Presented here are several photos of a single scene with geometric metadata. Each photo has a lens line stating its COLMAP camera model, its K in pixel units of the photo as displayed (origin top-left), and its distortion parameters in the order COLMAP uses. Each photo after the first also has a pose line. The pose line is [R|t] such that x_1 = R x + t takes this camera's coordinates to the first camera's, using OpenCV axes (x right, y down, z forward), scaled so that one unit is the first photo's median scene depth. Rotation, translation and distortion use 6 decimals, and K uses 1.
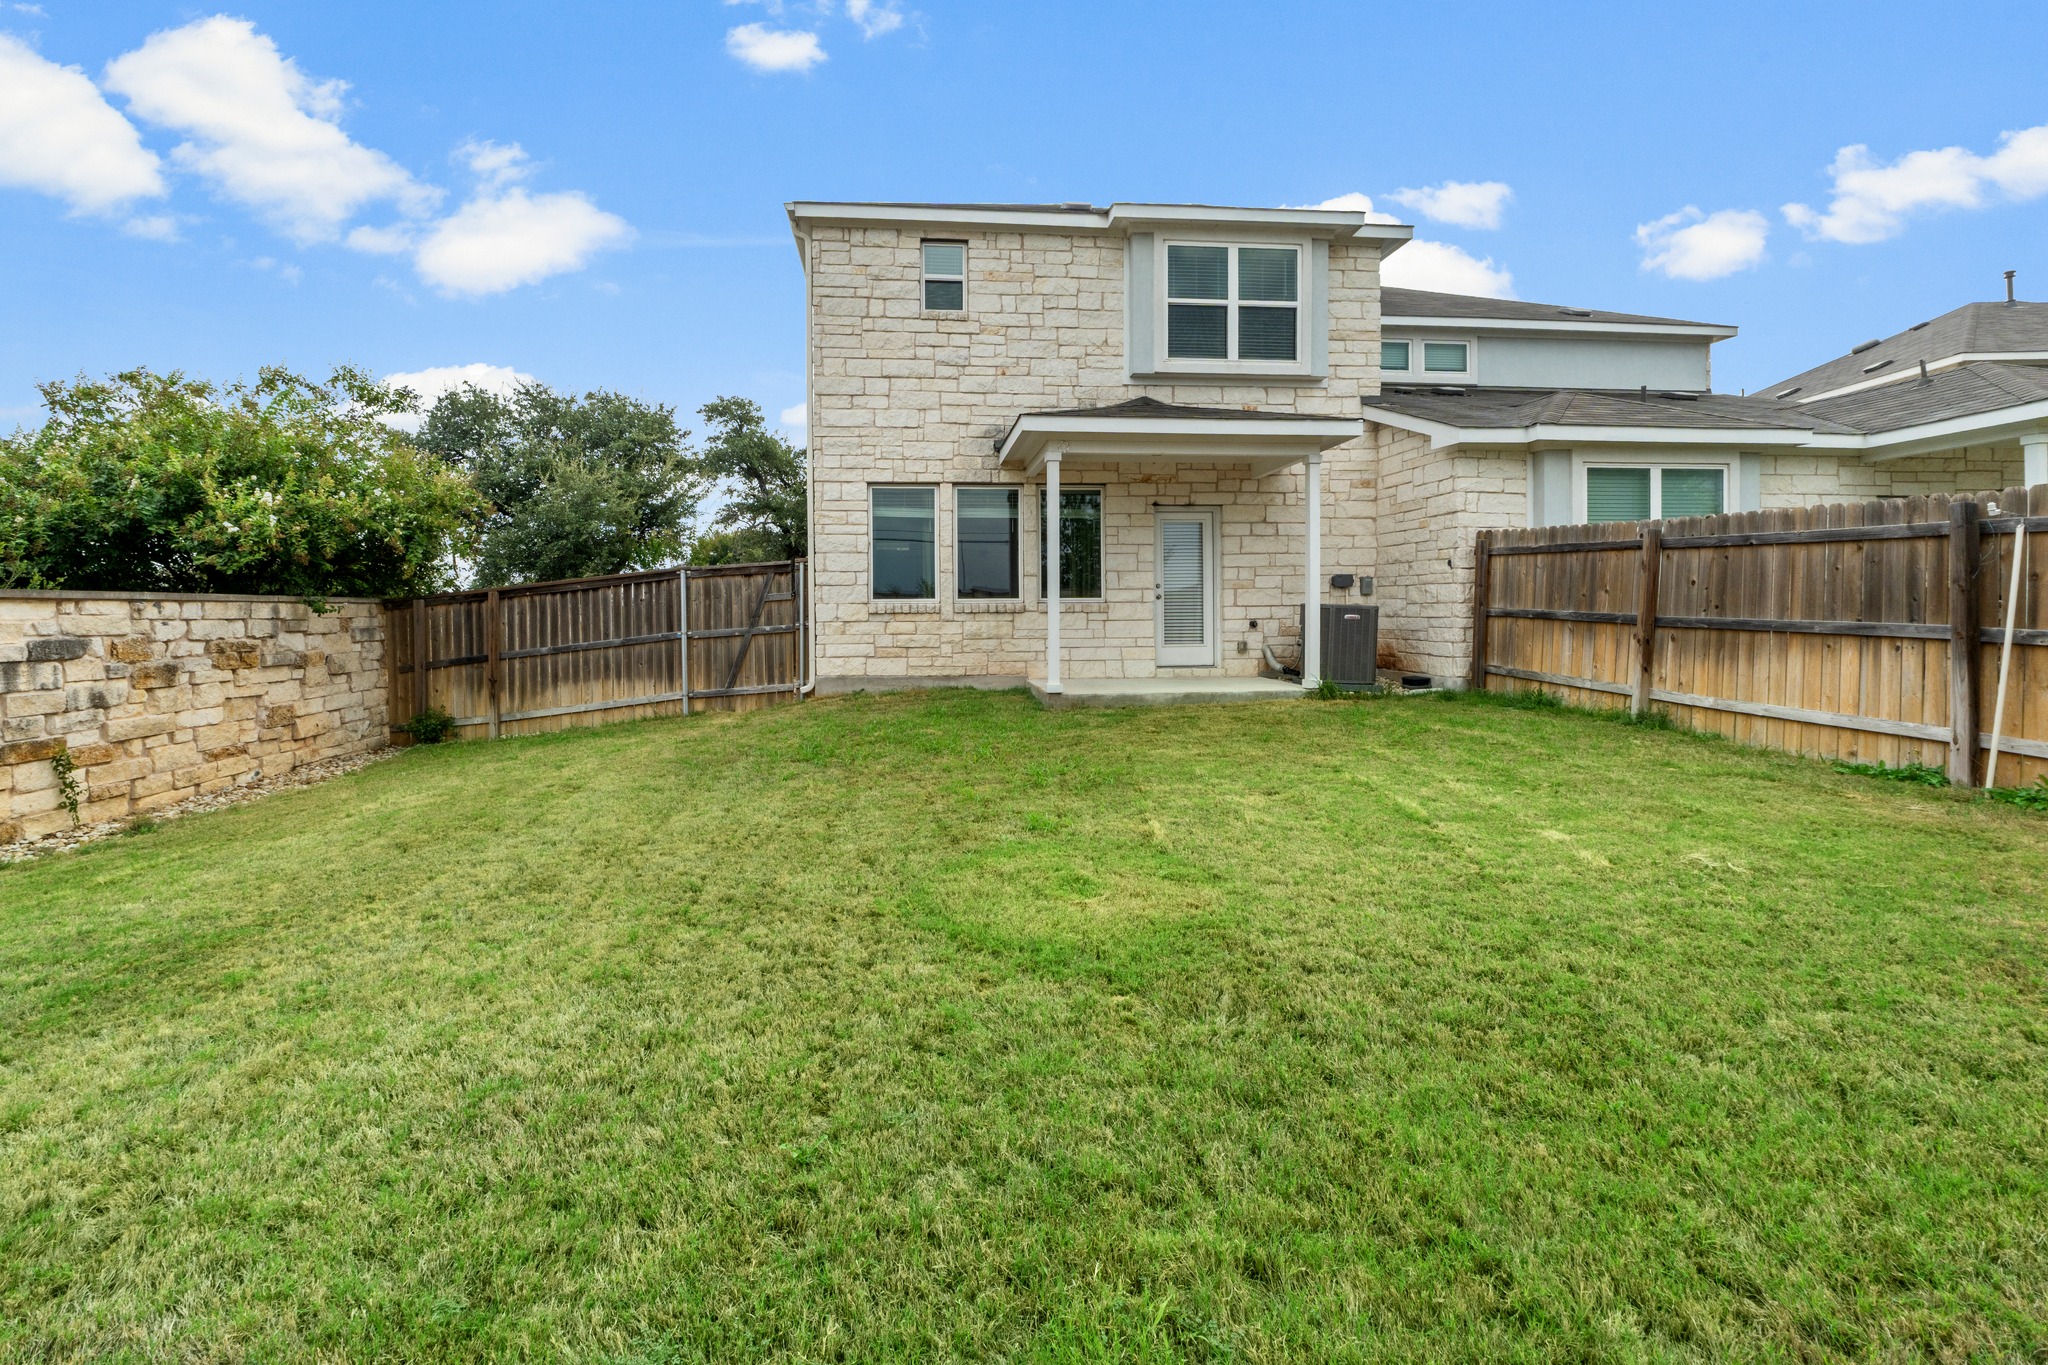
lens RADIAL K [[891.2, 0, 992.0], [0, 891.2, 649.2], [0, 0, 1]] dist [-0.003418, -0.000399]
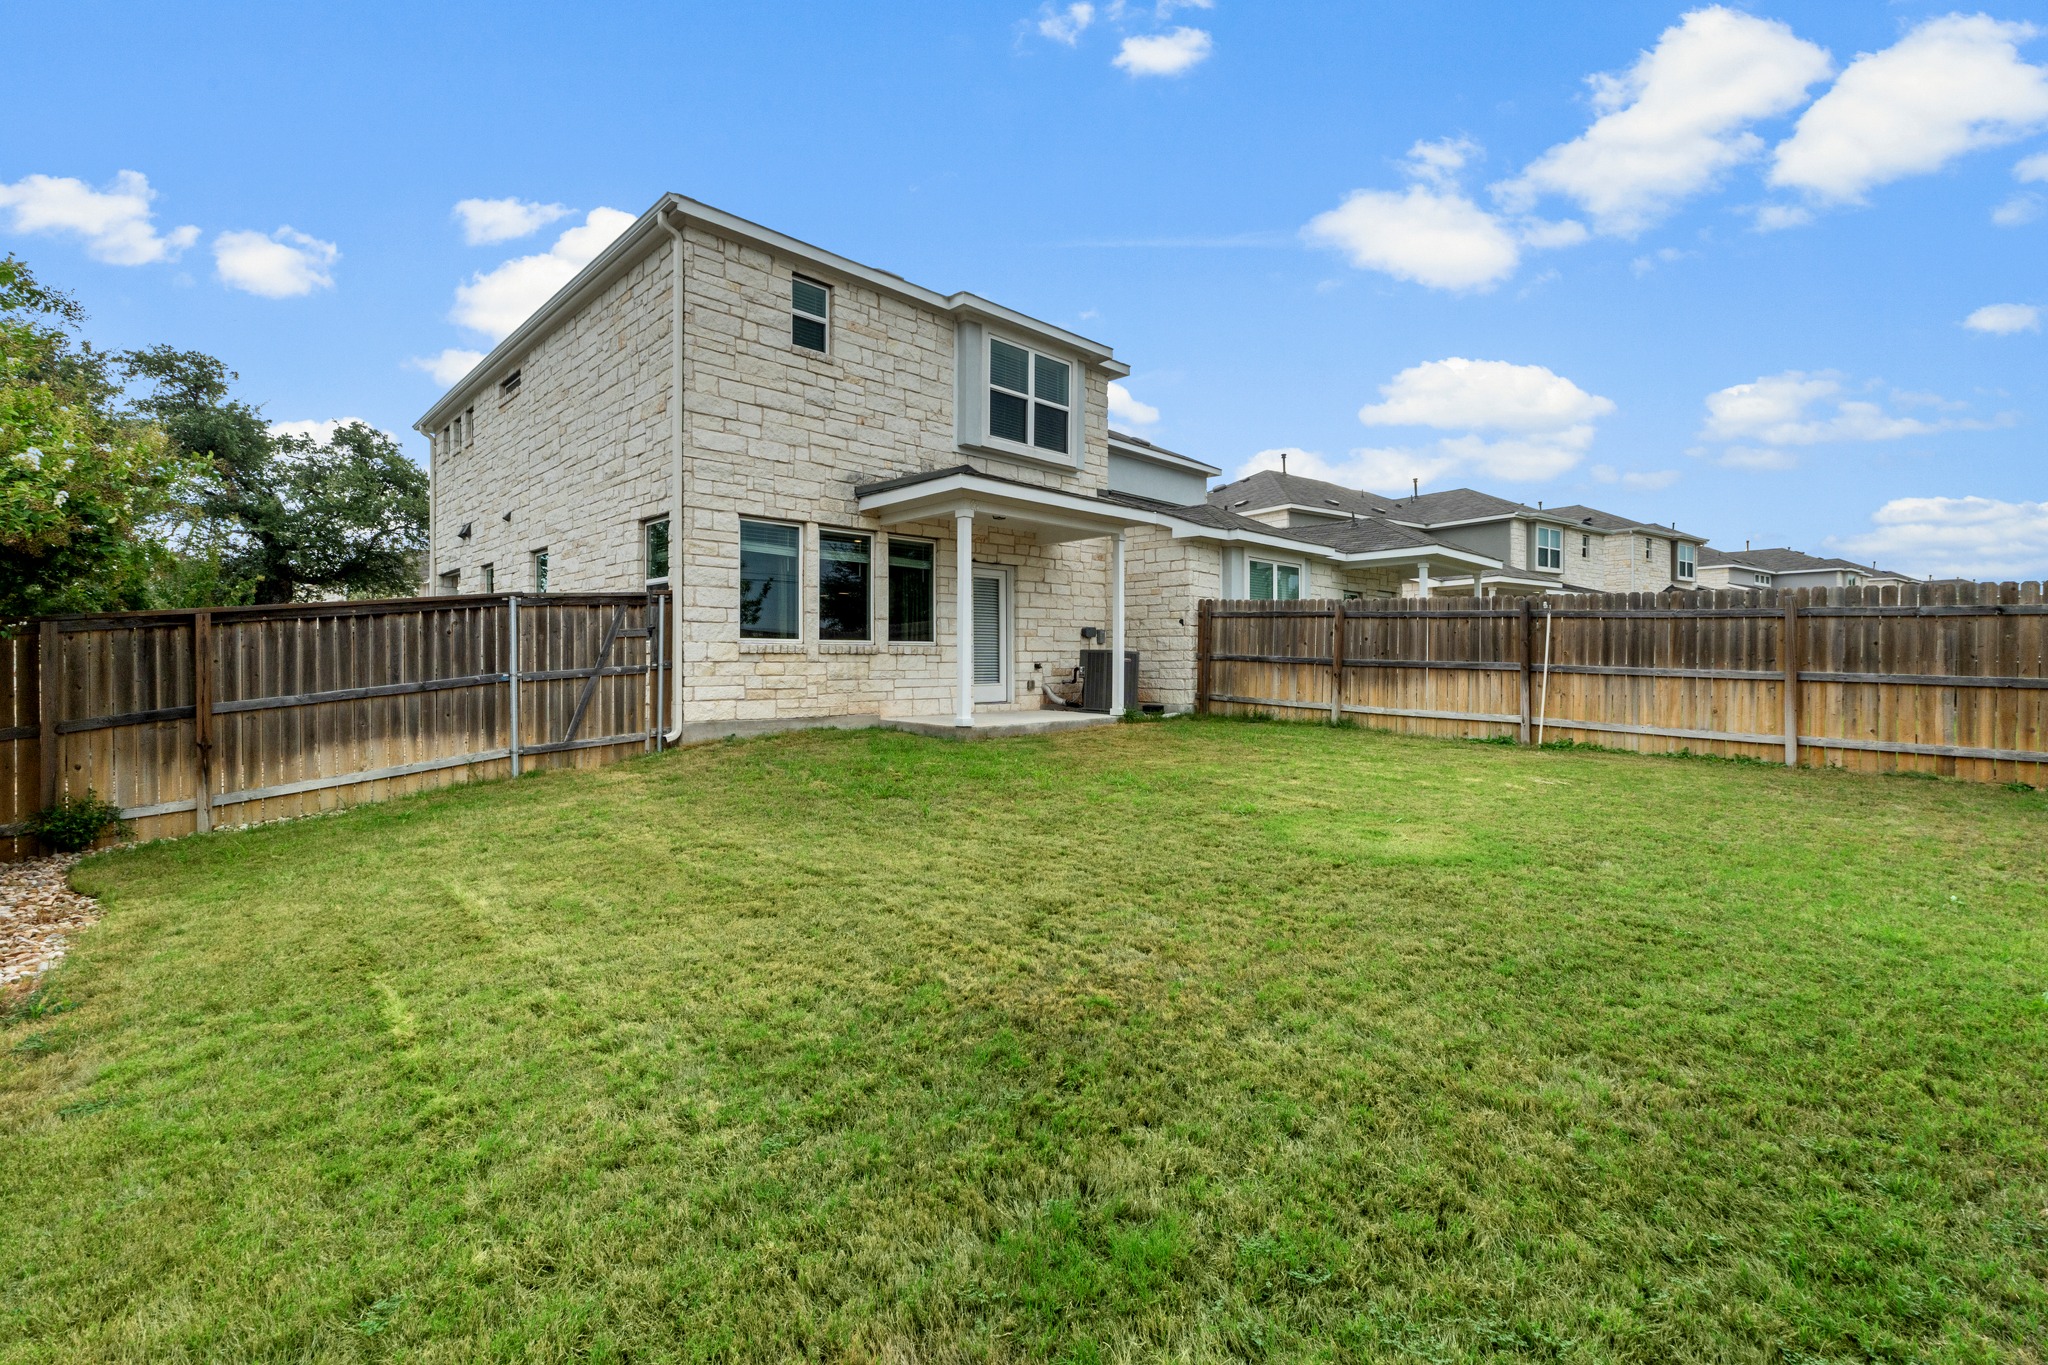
lens RADIAL K [[905.3, 0, 988.1], [0, 905.3, 693.7], [0, 0, 1]] dist [-0.003214, -0.000393]
pose [[0.771062, -0.015474, 0.636572, -0.549383], [0.021206, 0.999774, -0.001384, 0.009458], [-0.636407, 0.014567, 0.771216, 0.100181]]
